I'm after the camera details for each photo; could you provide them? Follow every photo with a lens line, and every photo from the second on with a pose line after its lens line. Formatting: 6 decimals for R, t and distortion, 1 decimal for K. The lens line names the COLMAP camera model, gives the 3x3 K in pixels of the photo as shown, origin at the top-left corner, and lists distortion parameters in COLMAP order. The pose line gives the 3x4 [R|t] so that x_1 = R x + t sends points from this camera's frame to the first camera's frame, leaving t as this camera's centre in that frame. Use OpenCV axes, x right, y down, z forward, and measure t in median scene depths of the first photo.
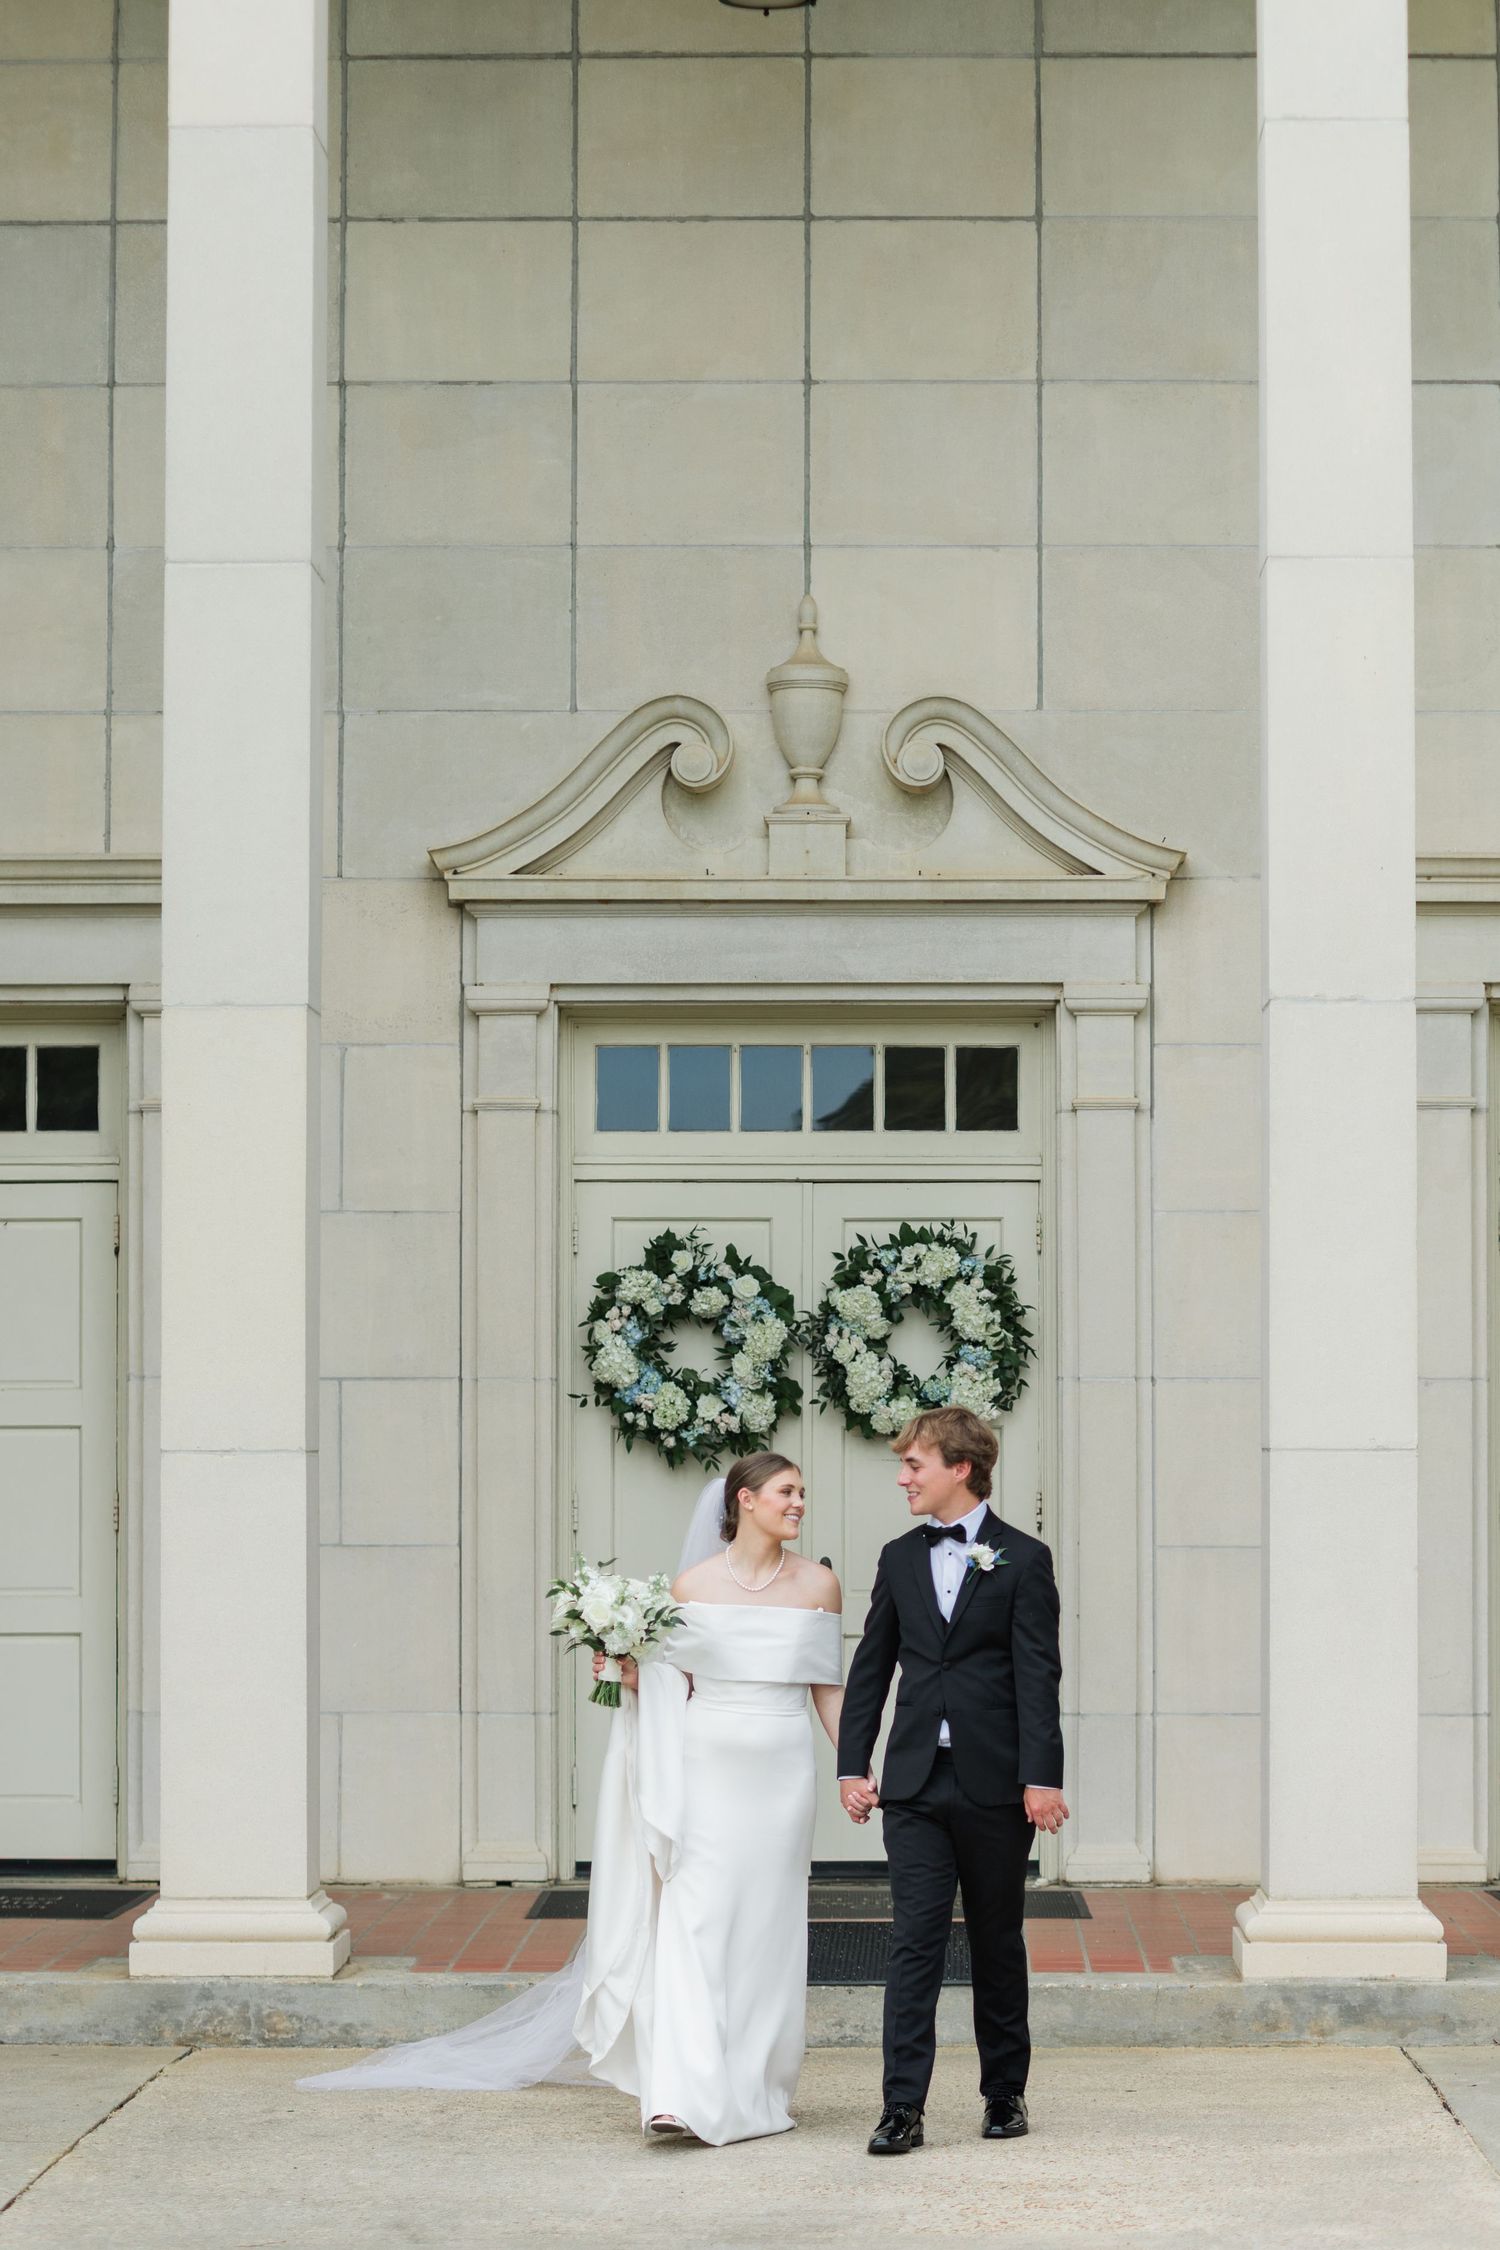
lens RADIAL K [[6491.6, 0, 750.0], [0, 6491.6, 1125.0], [0, 0, 1]] dist [-0.111907, -2.116975]
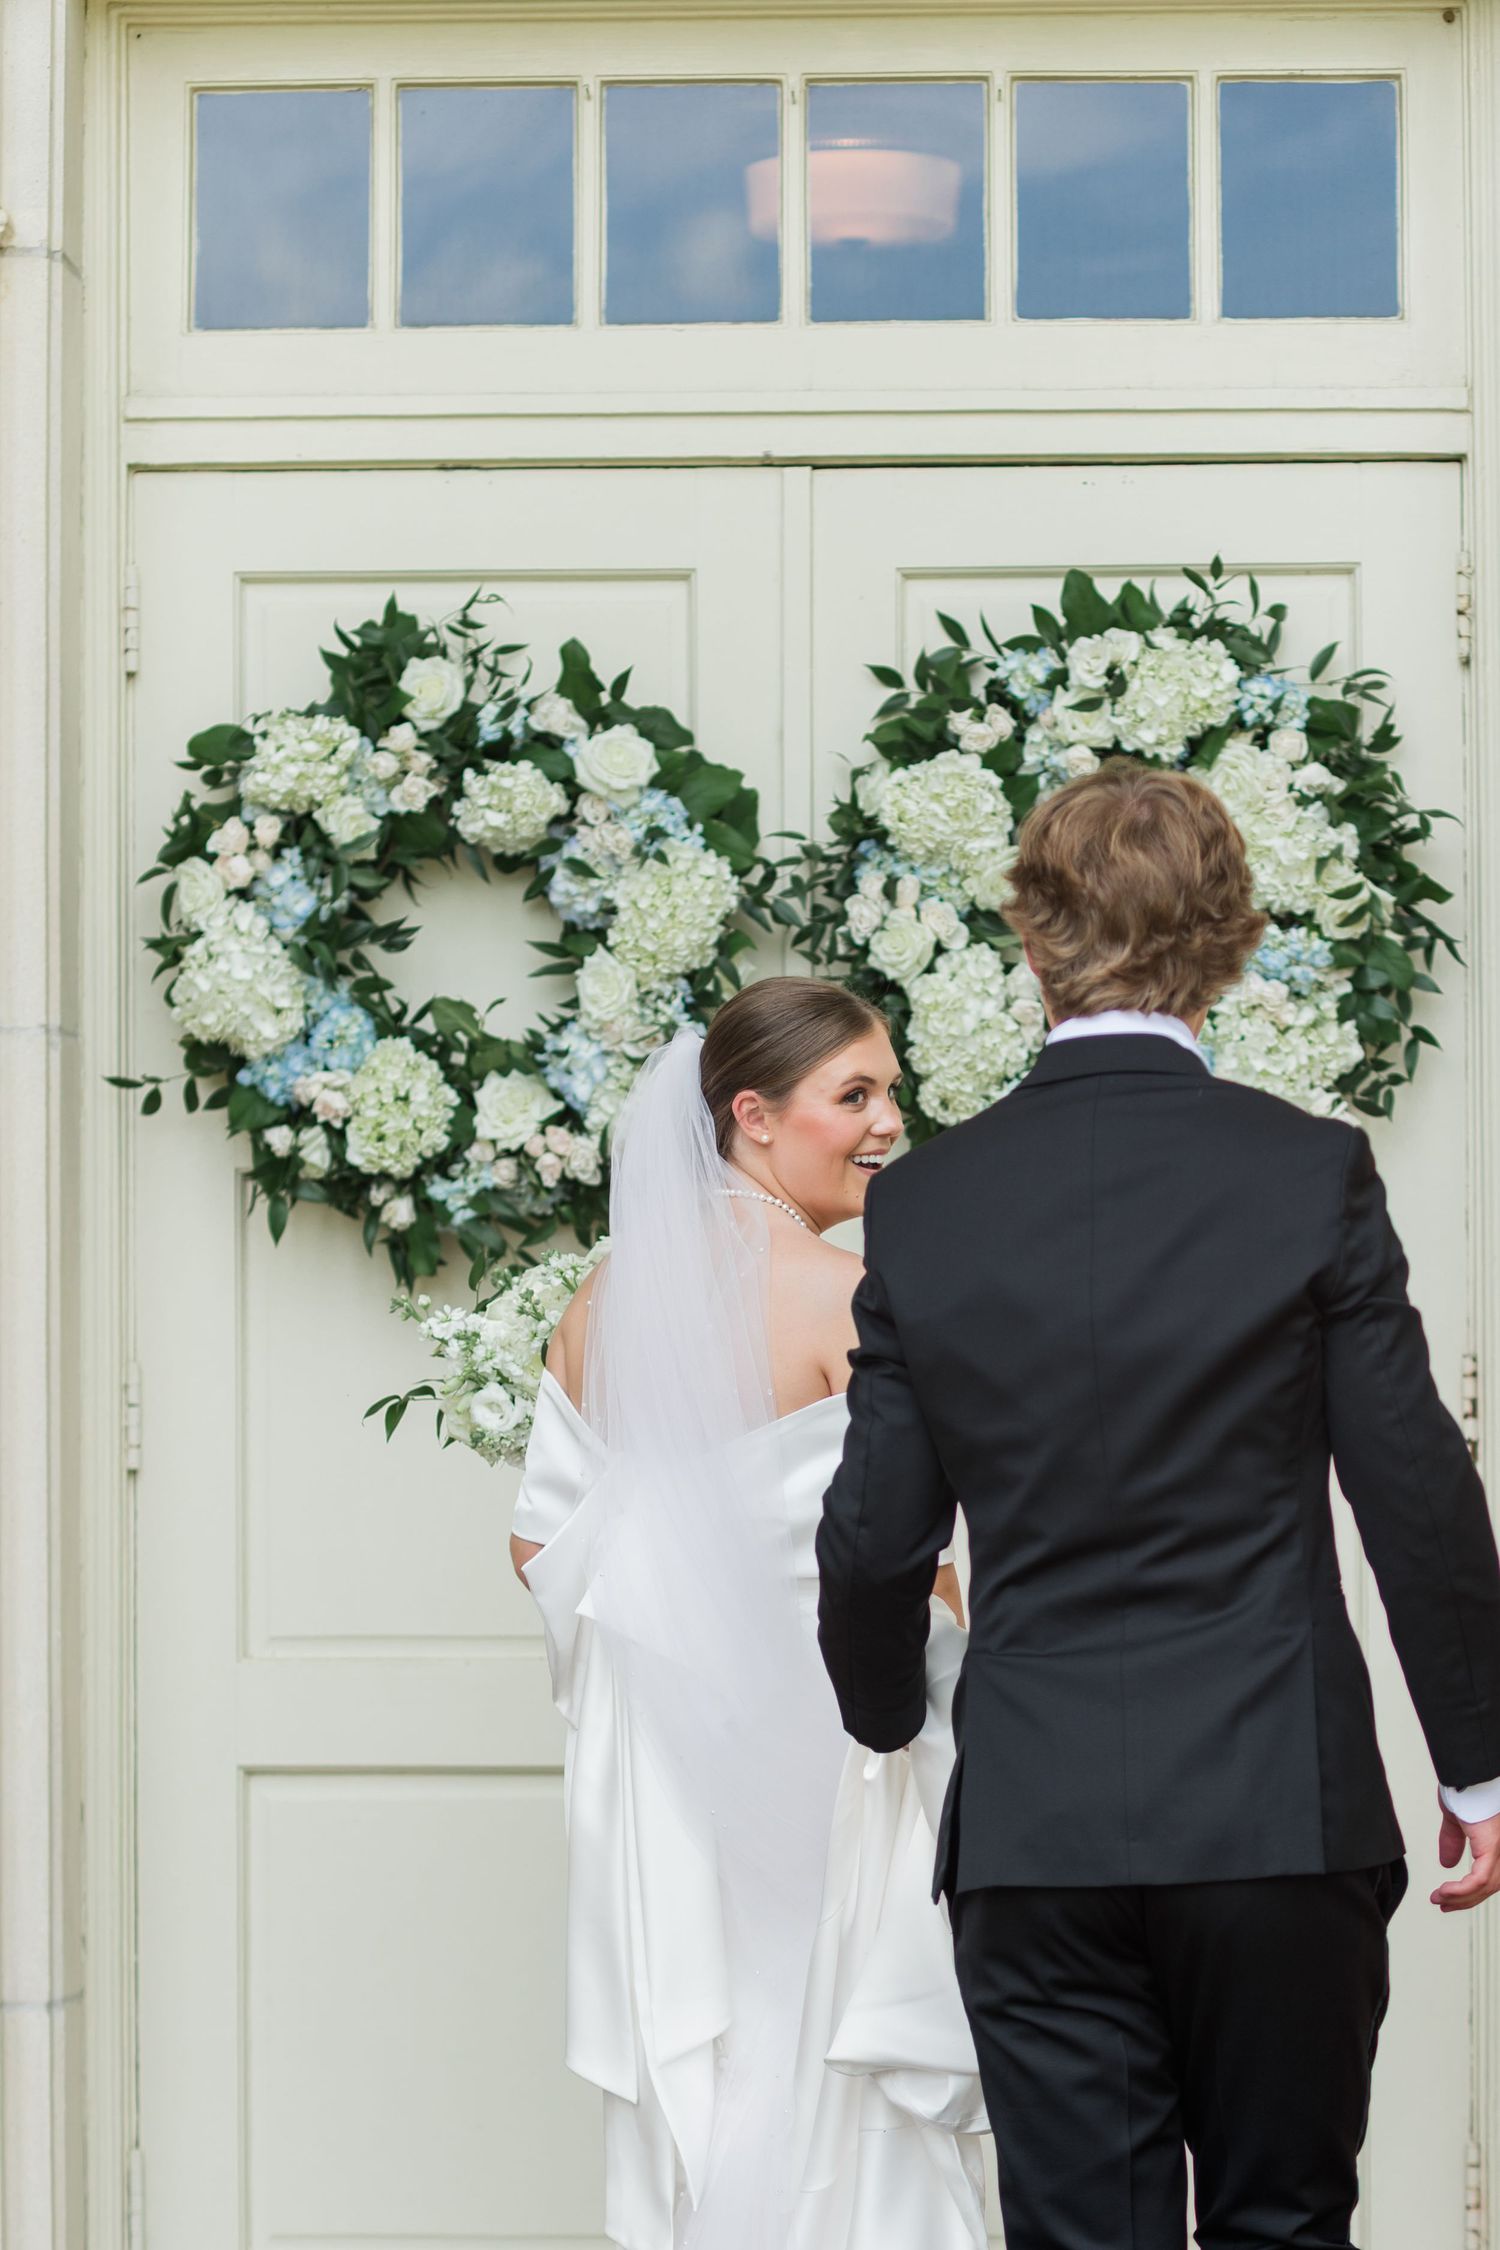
lens RADIAL K [[6782.8, 0, 826.0], [0, 6782.8, 1123.9], [0, 0, 1]] dist [-0.158535, -1.163171]
pose [[0.999793, -0.006475, -0.019262, 0.017294], [0.006820, 0.999816, 0.017927, 0.037840], [0.019143, -0.018055, 0.999654, 0.640721]]
